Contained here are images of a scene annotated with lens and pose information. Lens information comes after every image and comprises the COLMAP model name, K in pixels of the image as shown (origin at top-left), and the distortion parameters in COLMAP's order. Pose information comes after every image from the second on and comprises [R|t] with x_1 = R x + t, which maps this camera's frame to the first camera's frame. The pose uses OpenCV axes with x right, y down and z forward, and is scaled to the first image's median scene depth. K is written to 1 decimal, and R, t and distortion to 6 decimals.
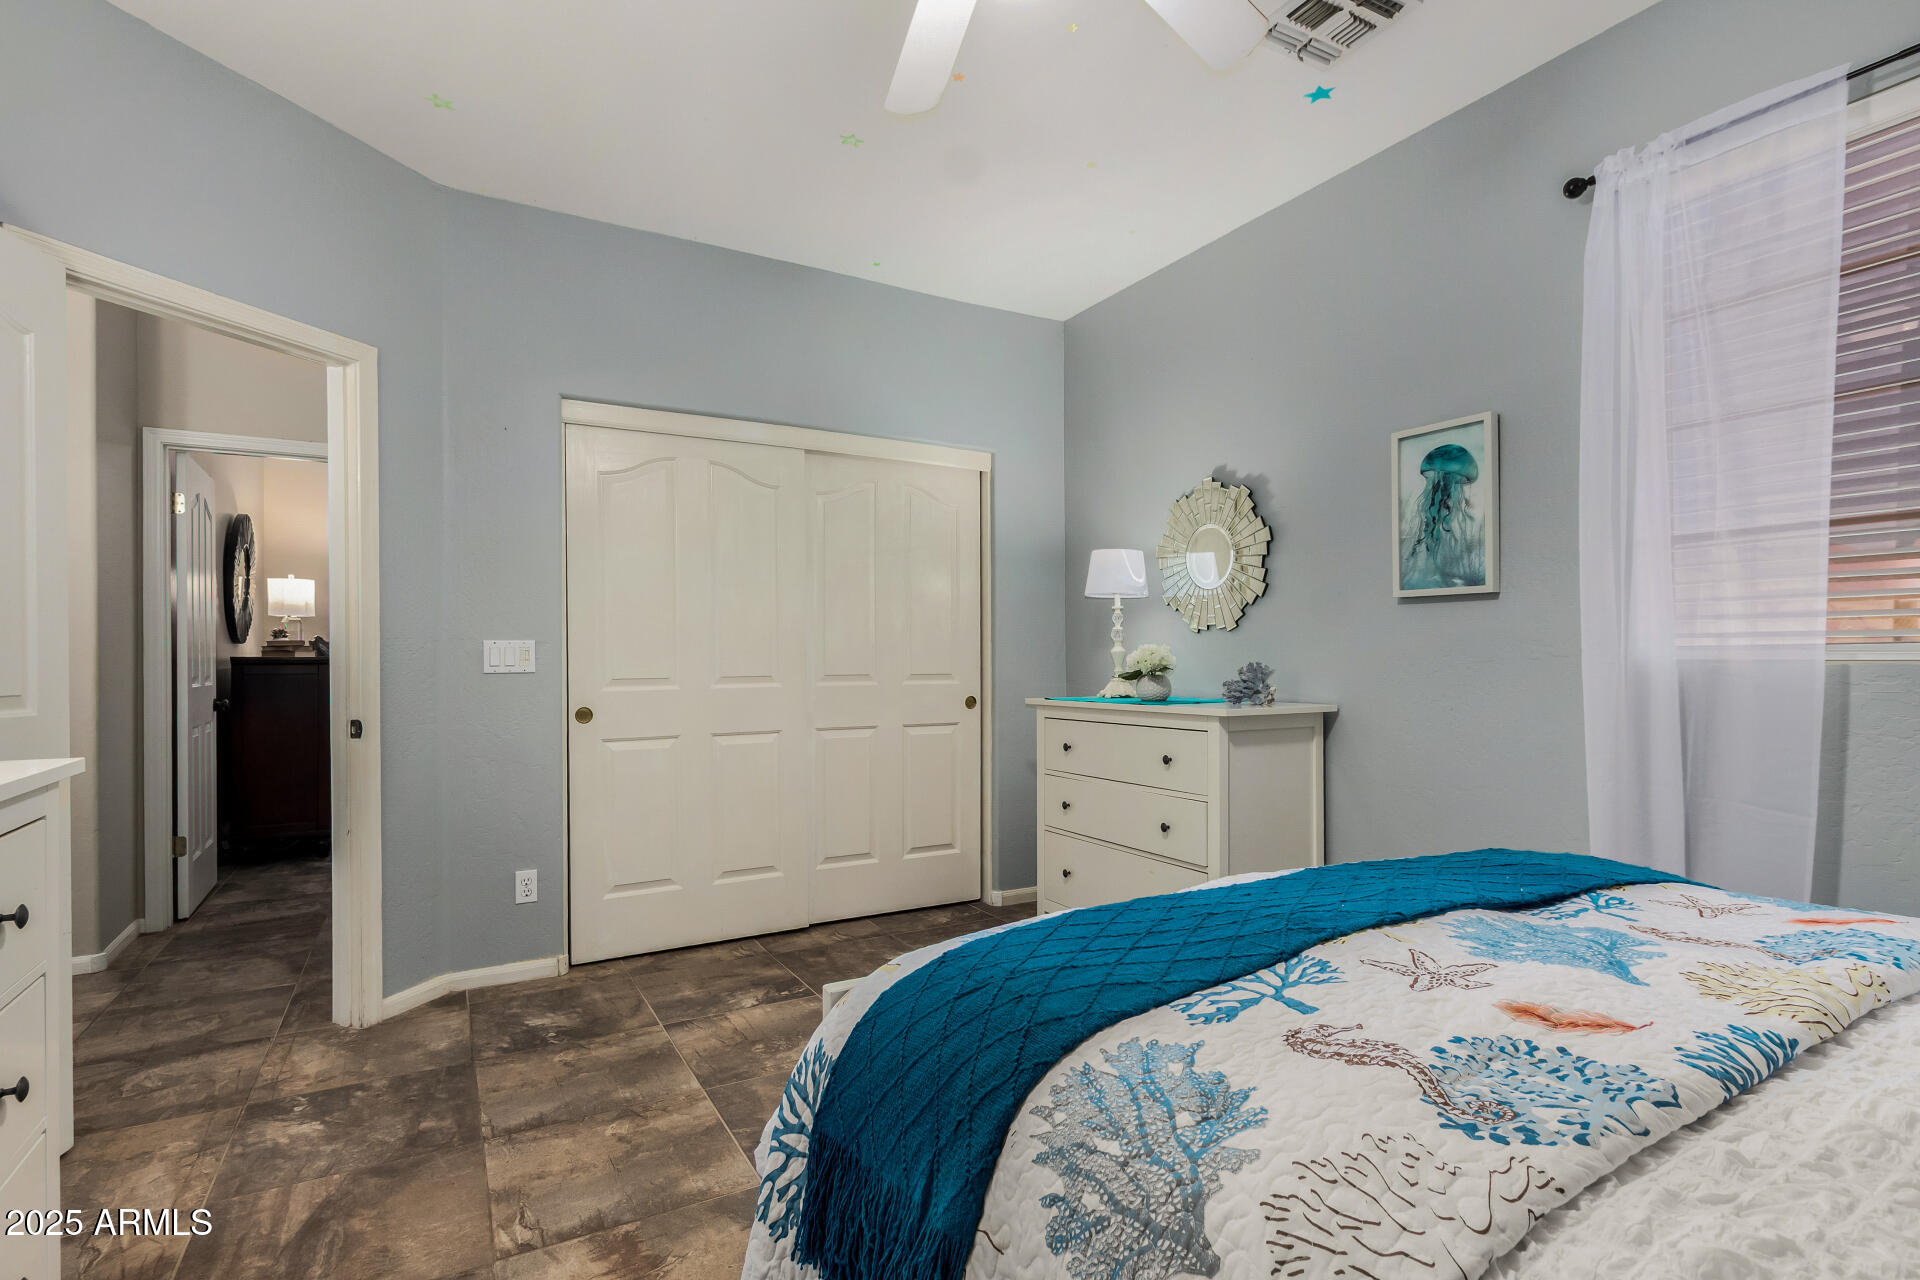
lens RADIAL K [[873.6, 0, 958.1], [0, 873.6, 649.7], [0, 0, 1]] dist [0.010239, -0.000508]
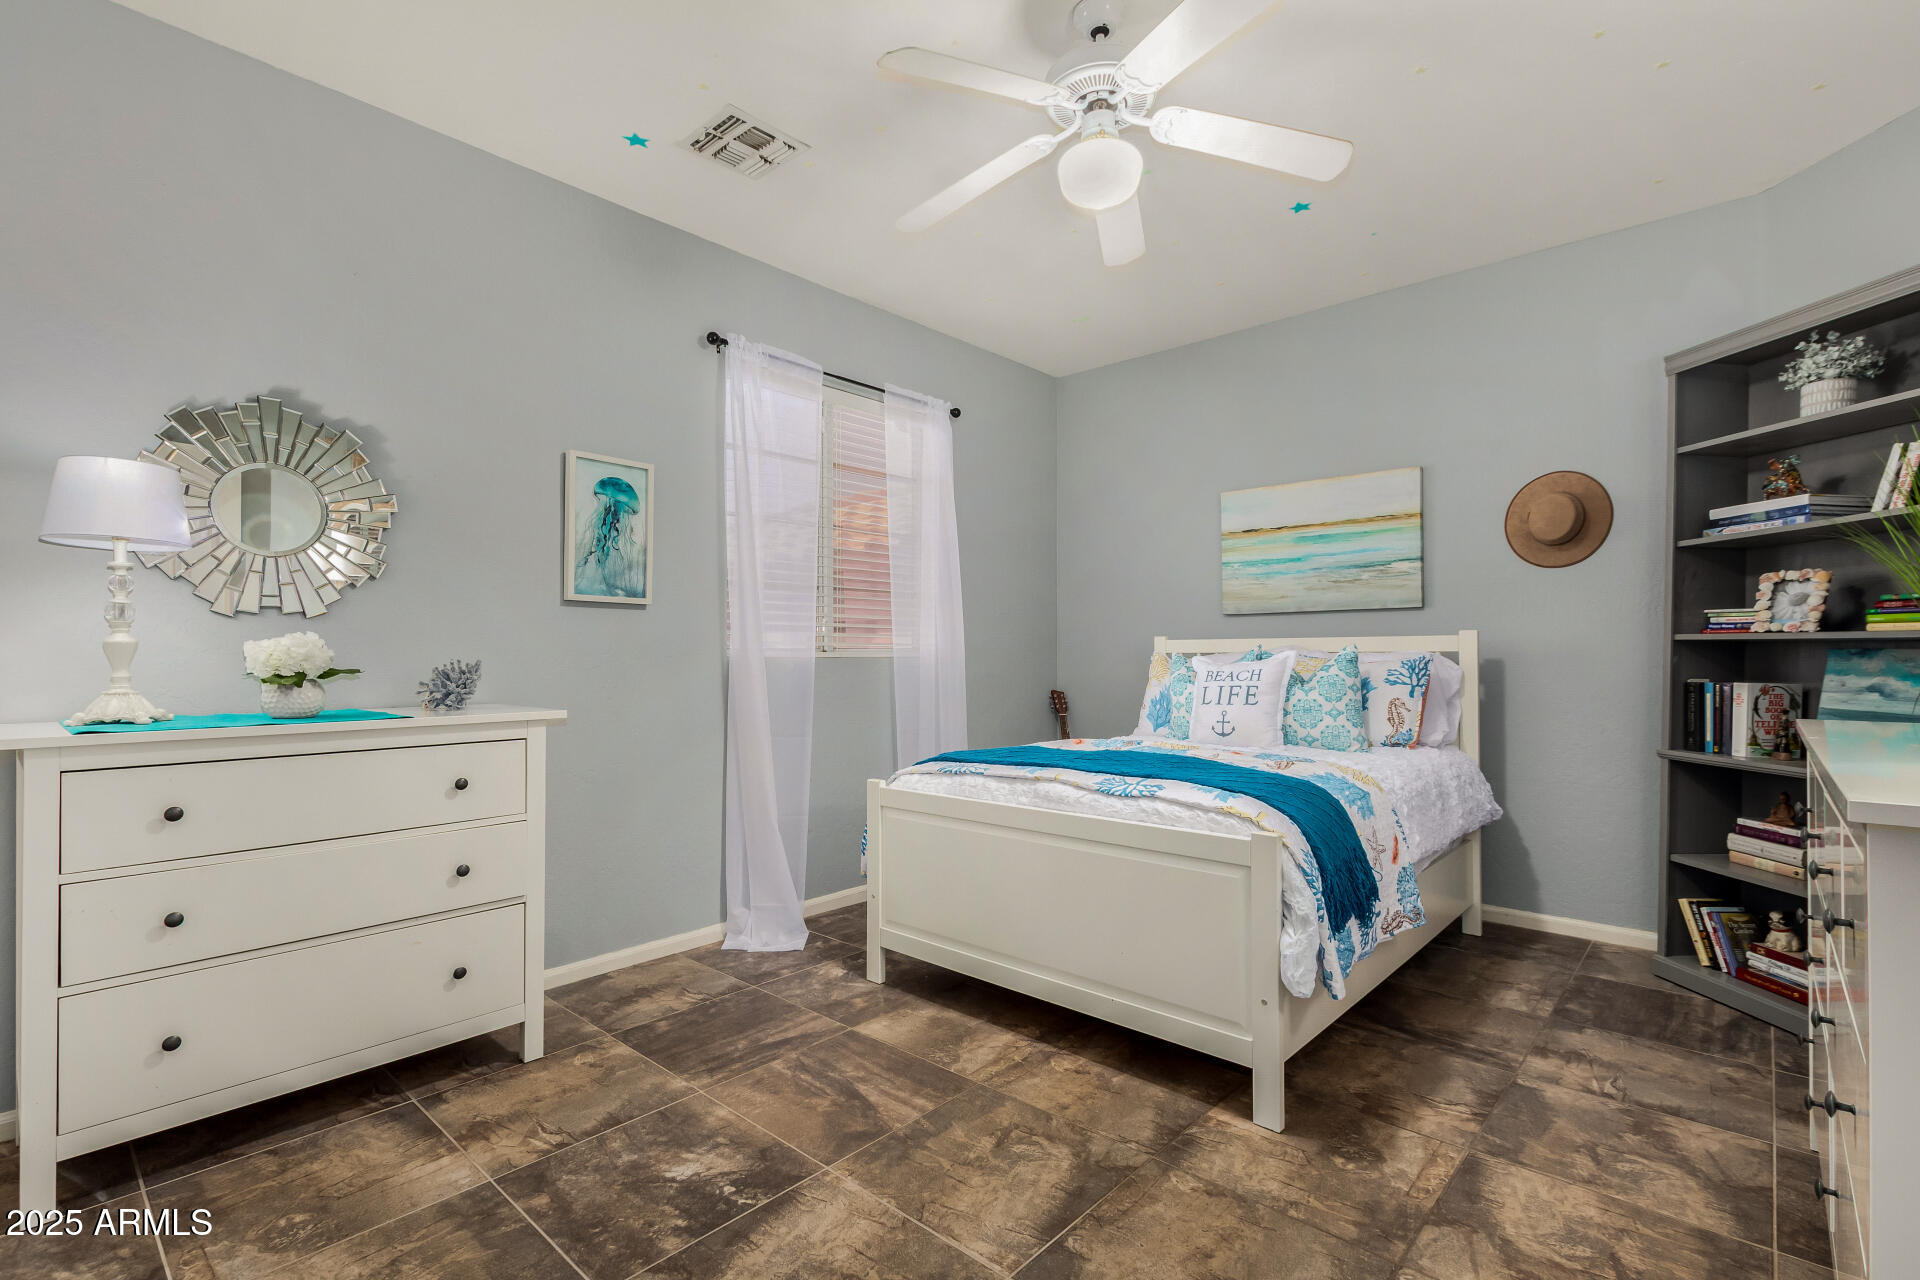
lens RADIAL K [[873.6, 0, 958.1], [0, 873.6, 649.7], [0, 0, 1]] dist [0.010239, -0.000508]
pose [[-0.275382, 0.011307, 0.961268, -0.715457], [-0.006882, 0.999882, -0.013733, 0.014510], [-0.961310, -0.010397, -0.275271, 0.877664]]
